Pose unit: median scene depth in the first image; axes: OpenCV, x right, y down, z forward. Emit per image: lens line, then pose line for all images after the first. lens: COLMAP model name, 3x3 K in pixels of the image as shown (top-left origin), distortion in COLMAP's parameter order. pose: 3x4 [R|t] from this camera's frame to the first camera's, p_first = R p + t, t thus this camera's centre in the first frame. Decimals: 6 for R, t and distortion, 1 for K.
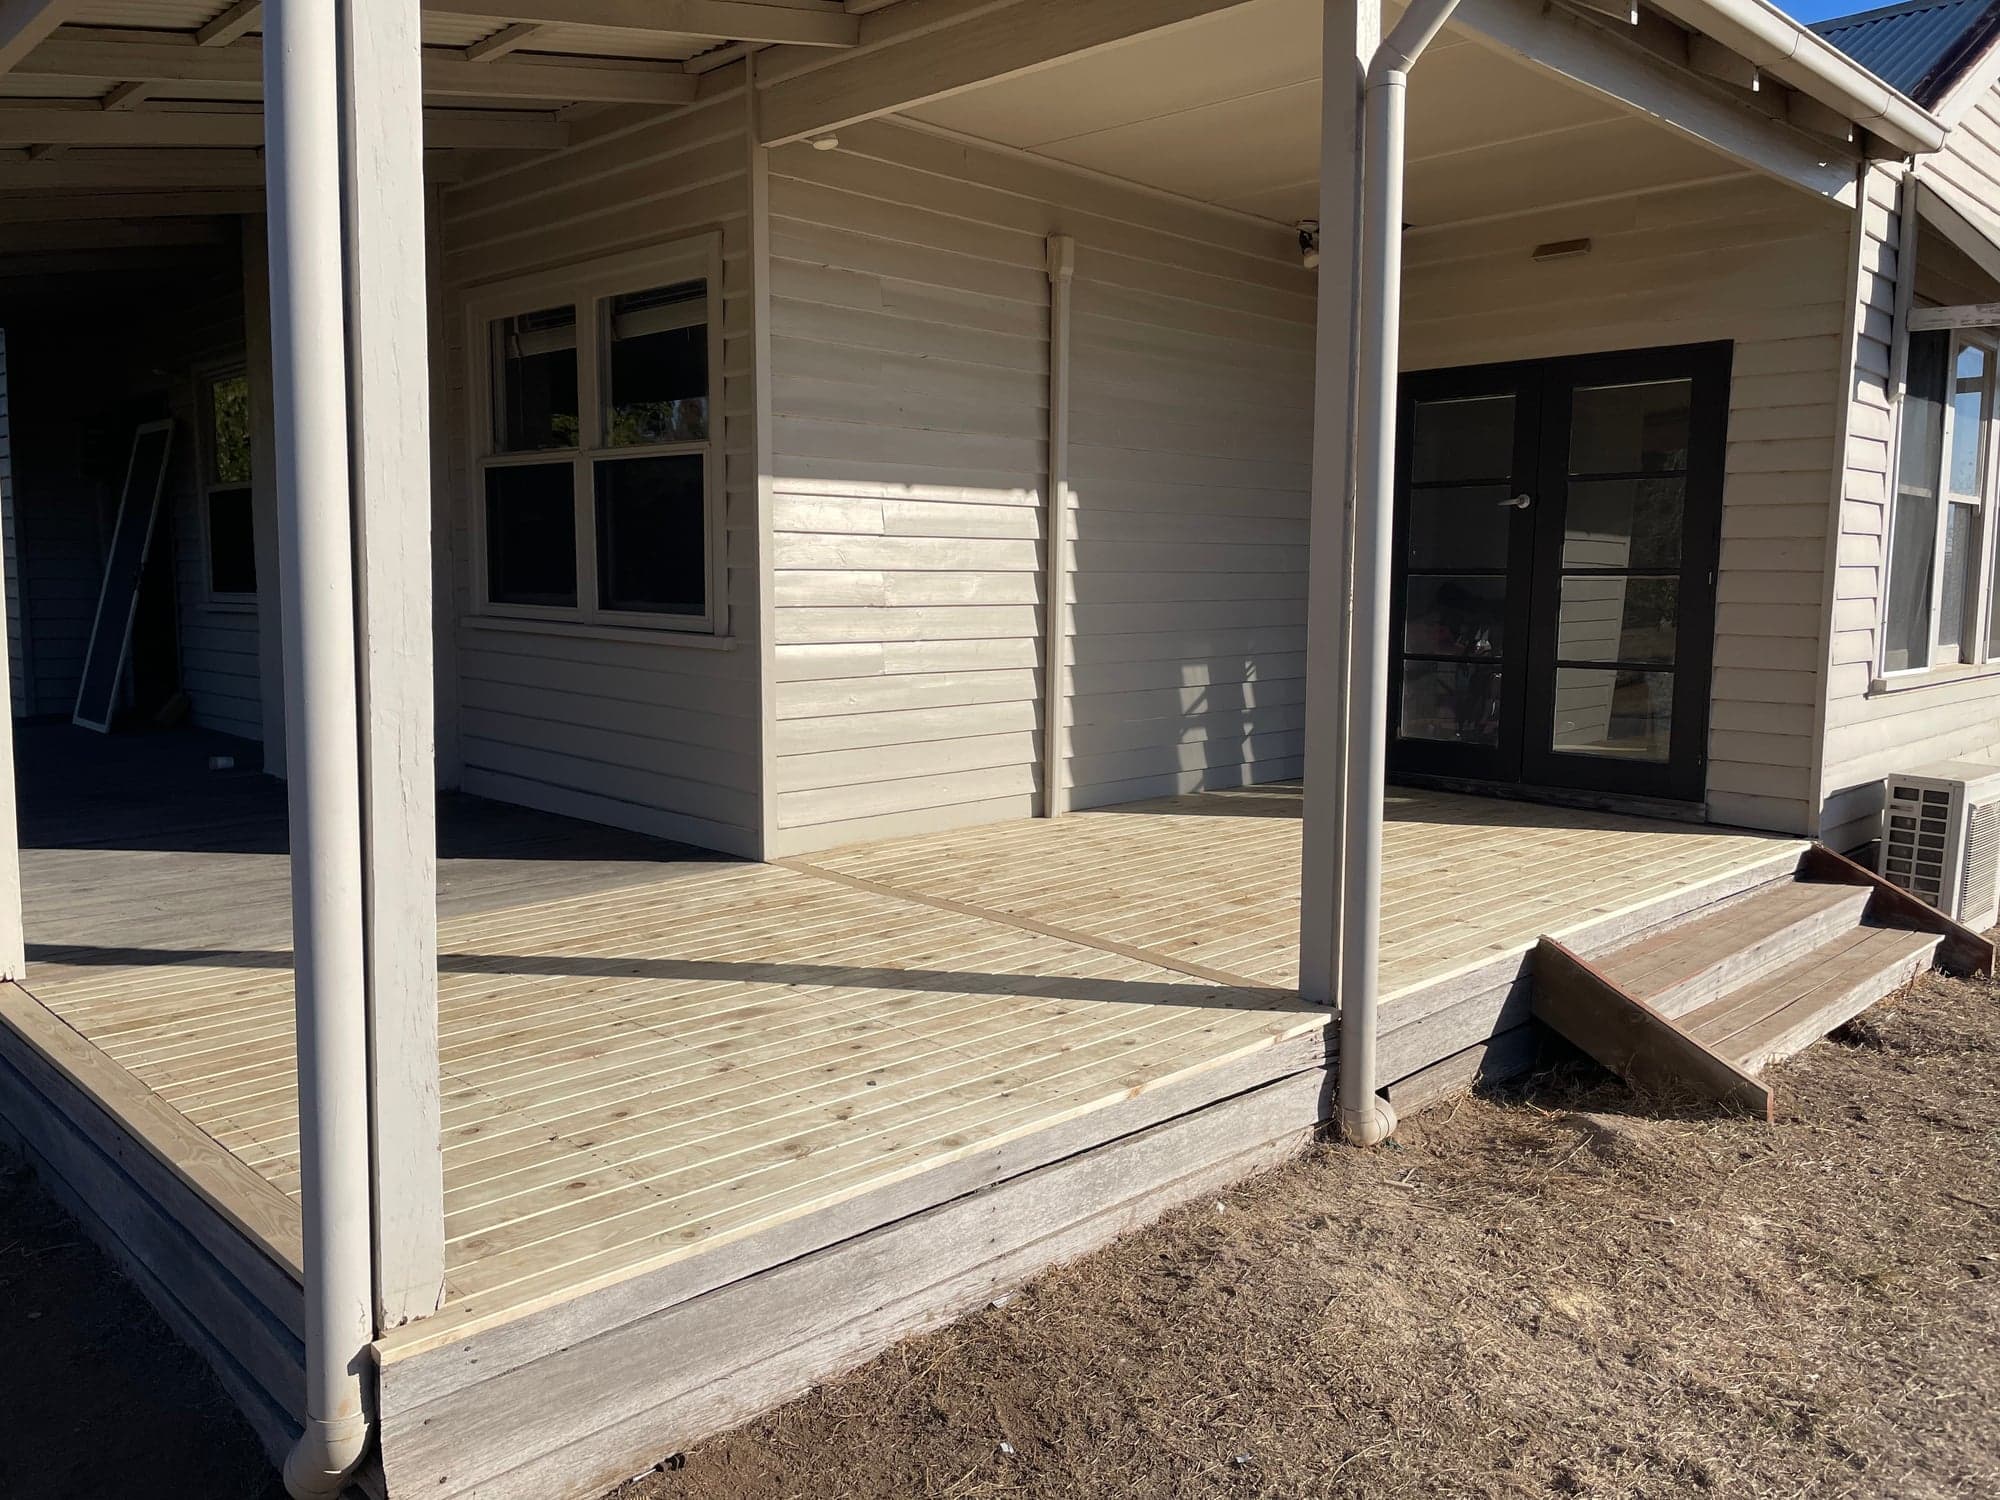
lens RADIAL K [[1513.9, 0, 999.1], [0, 1513.9, 732.0], [0, 0, 1]] dist [0.080959, -0.104518]
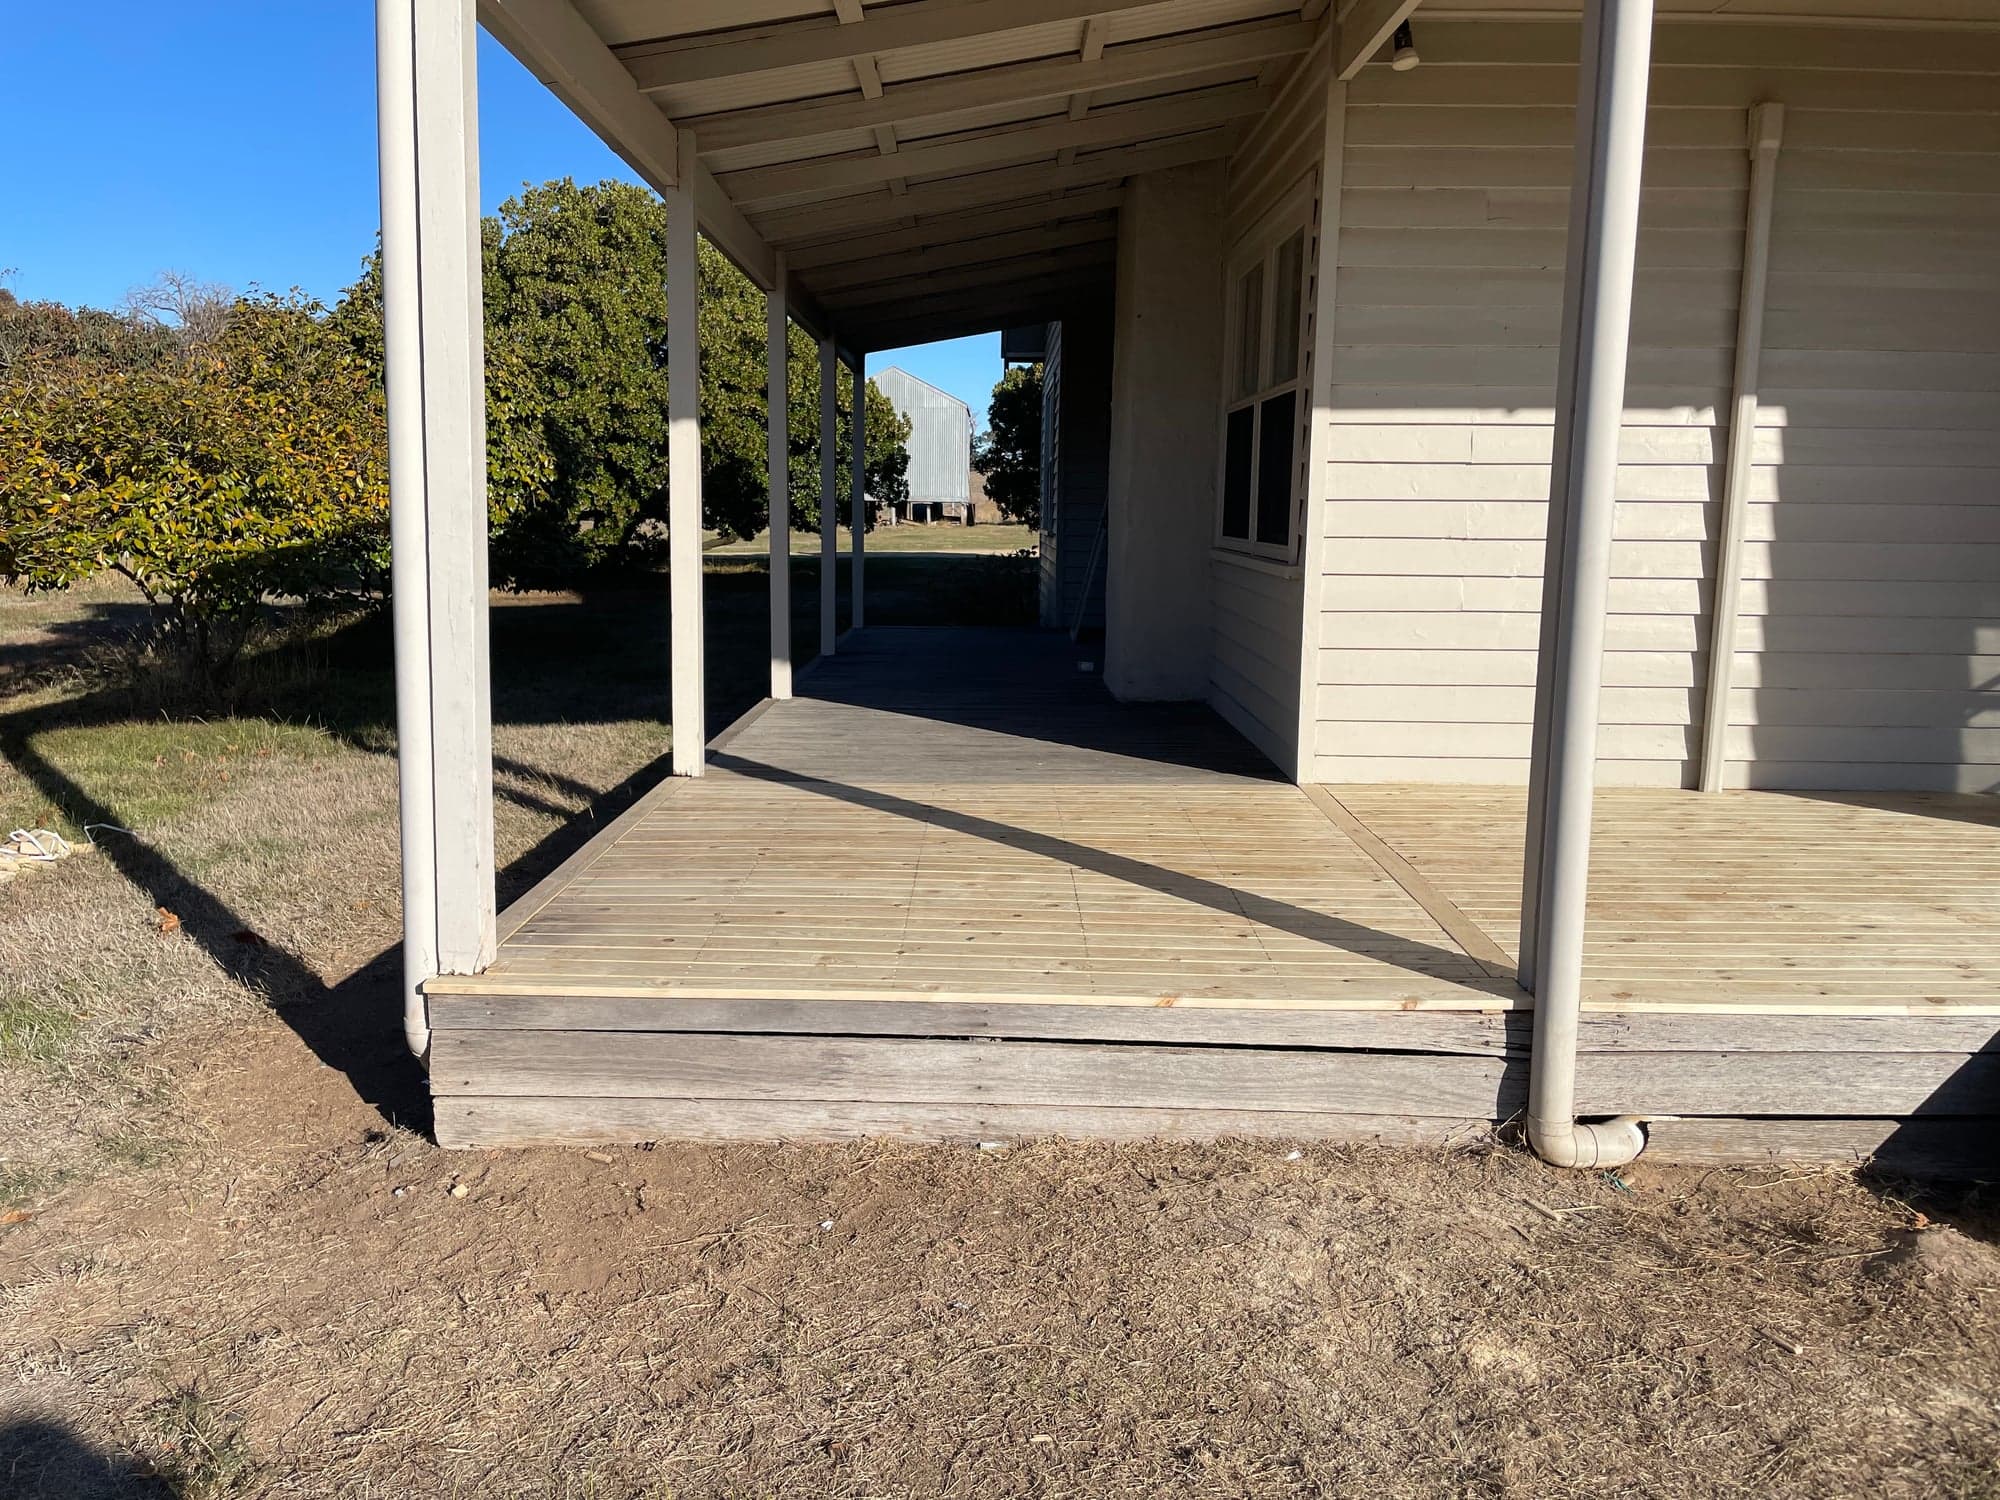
lens RADIAL K [[1513.9, 0, 985.4], [0, 1513.9, 727.5], [0, 0, 1]] dist [0.080959, -0.104518]
pose [[0.706618, 0.102368, -0.700152, 0.365051], [-0.082423, 0.994652, 0.062242, 0.000213], [0.702779, 0.013727, 0.711276, 0.099493]]
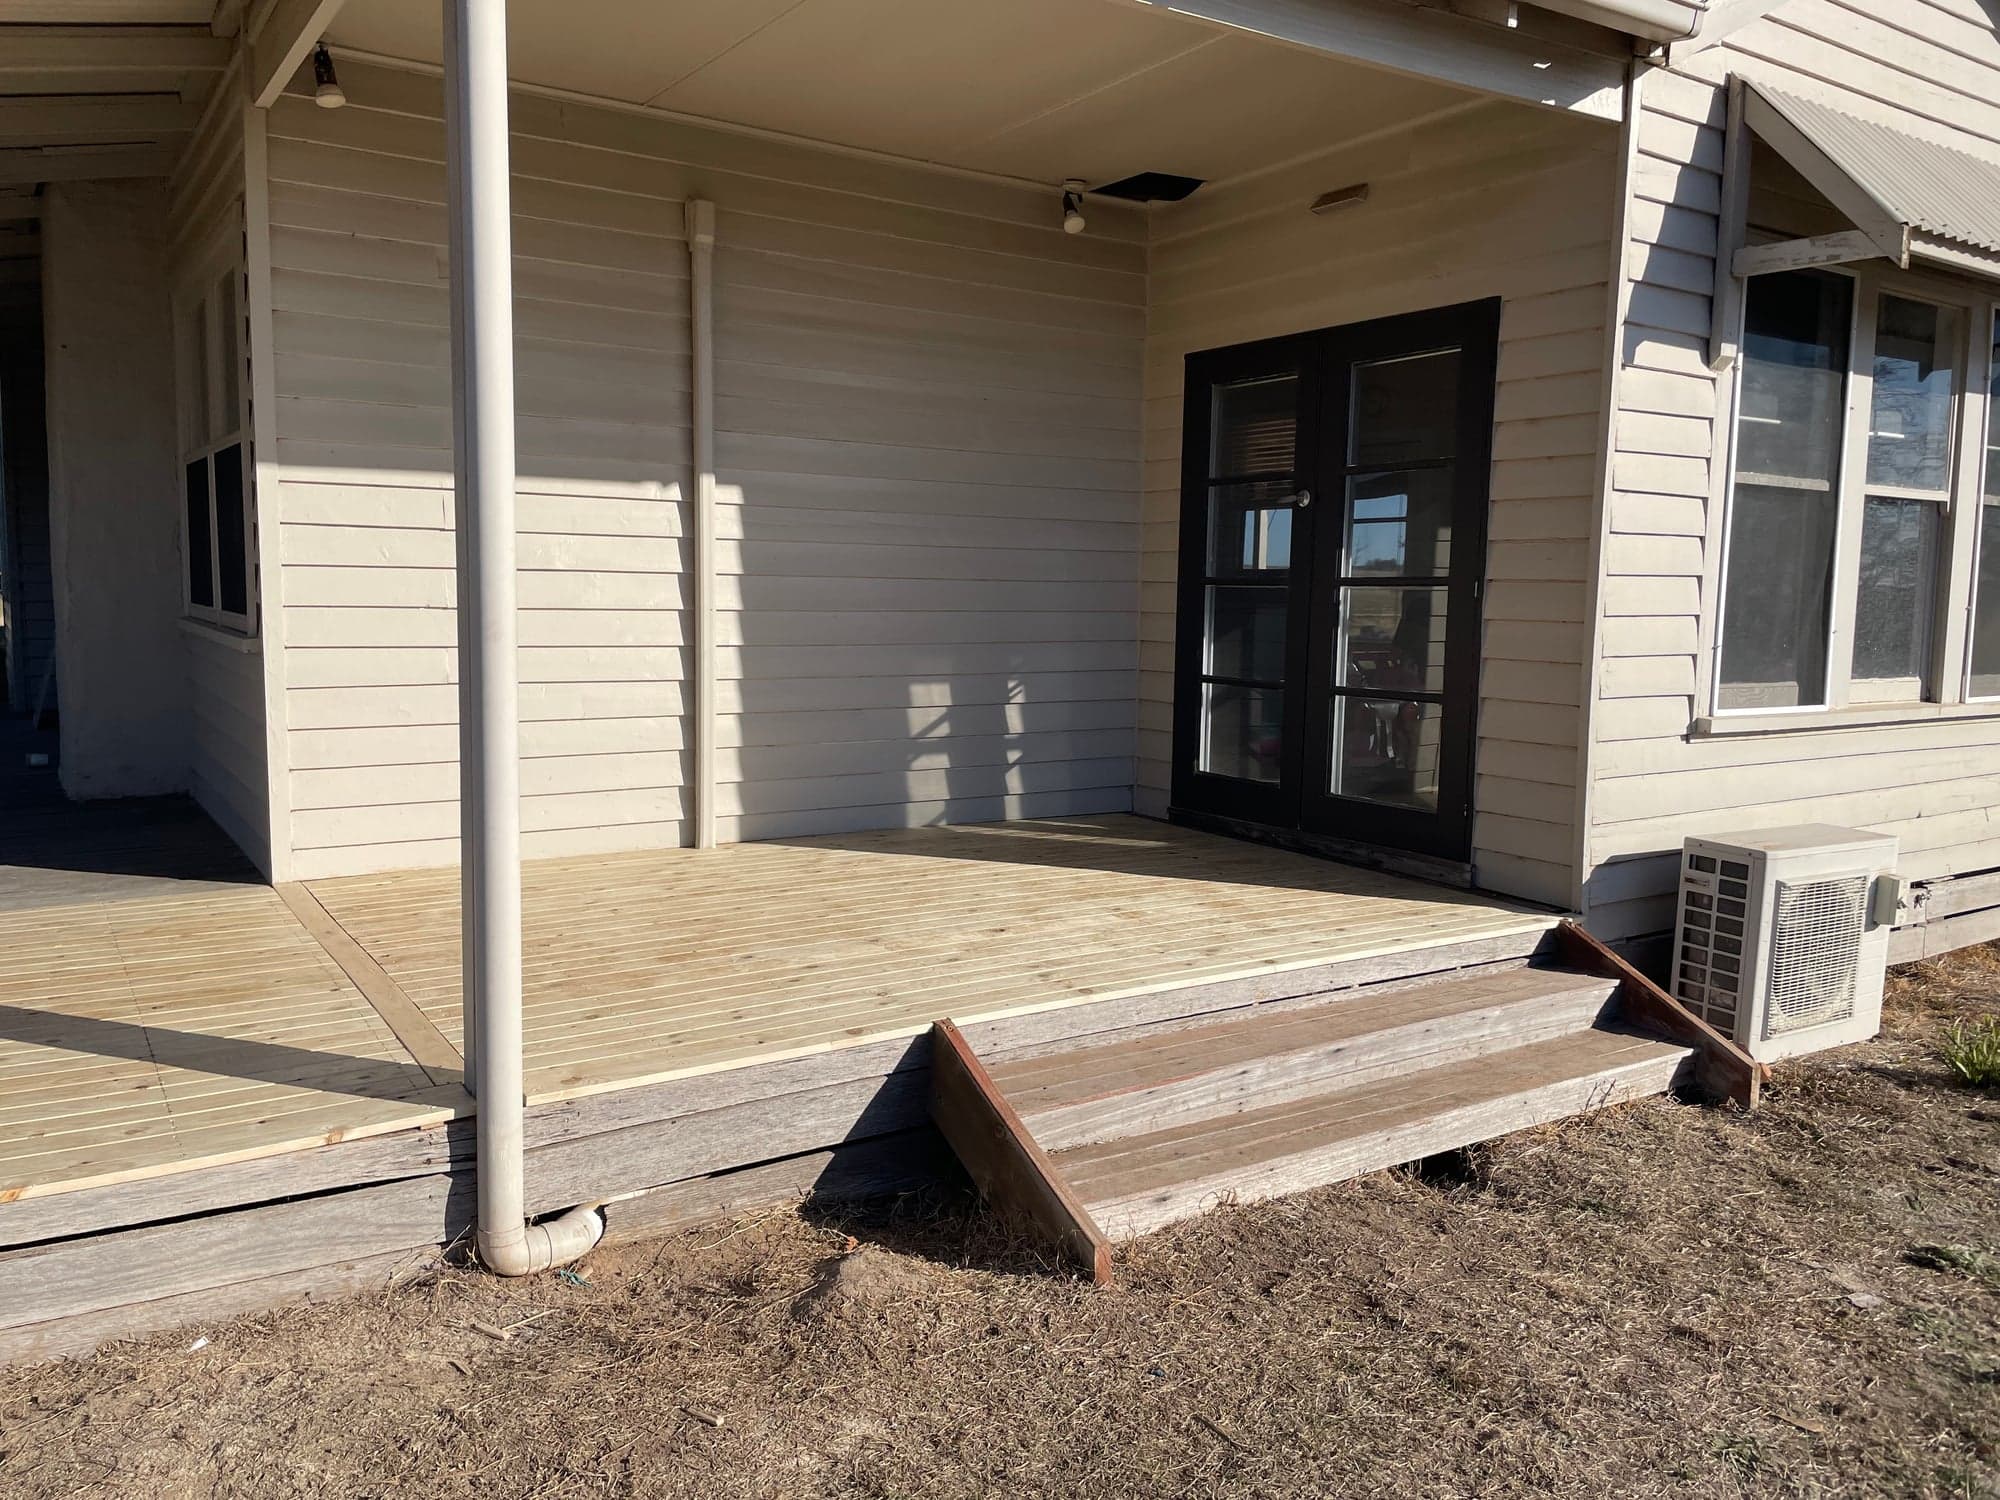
lens RADIAL K [[1513.9, 0, 983.8], [0, 1513.9, 735.5], [0, 0, 1]] dist [0.080959, -0.104518]
pose [[0.978434, 0.027779, -0.204682, 0.396822], [-0.029757, 0.999535, -0.006590, -0.009582], [0.204404, 0.012539, 0.978806, 0.158884]]
